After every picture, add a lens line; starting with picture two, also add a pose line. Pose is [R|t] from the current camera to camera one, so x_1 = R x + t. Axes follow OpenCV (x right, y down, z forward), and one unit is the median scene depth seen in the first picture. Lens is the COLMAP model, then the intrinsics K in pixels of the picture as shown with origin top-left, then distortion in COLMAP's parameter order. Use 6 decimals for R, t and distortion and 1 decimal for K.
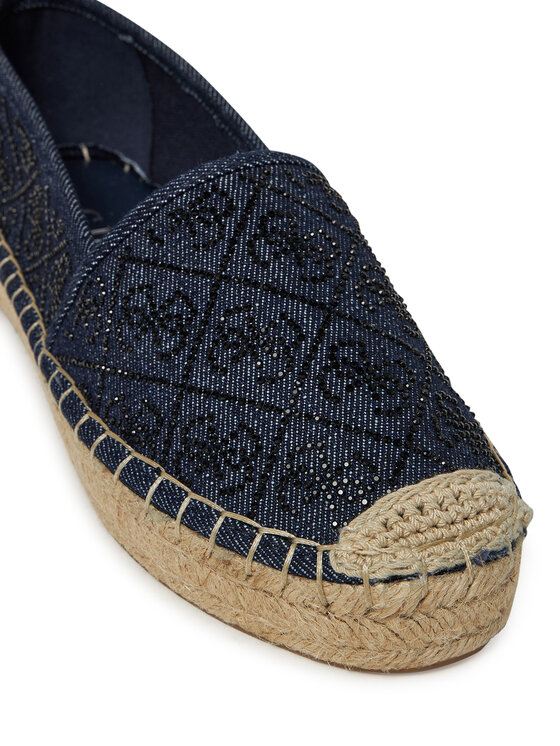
lens RADIAL K [[1743.8, 0, 281.2], [0, 1743.8, 373.3], [0, 0, 1]] dist [-0.020540, 0.000000]
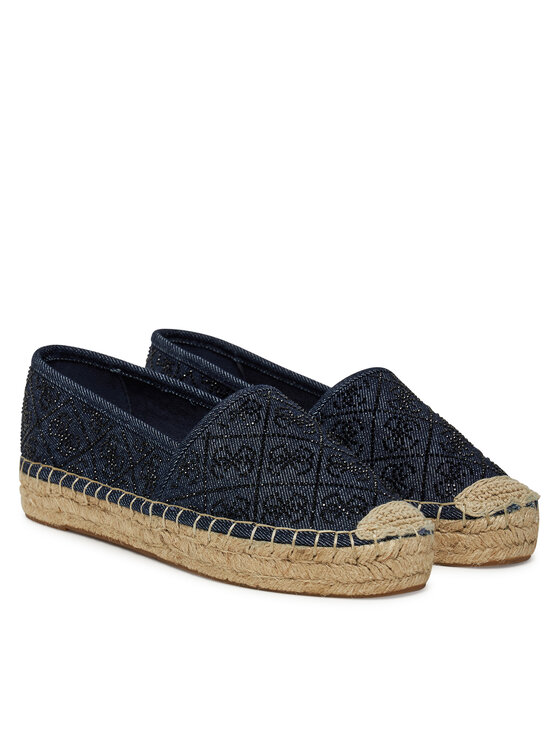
lens RADIAL K [[2401.0, 0, 279.0], [0, 2401.0, 373.3], [0, 0, 1]] dist [0.702889, 0.000000]
pose [[0.957775, -0.063718, 0.280369, -0.848818], [0.147822, 0.945511, -0.290099, 0.734761], [-0.246607, 0.319294, 0.915006, -1.695147]]
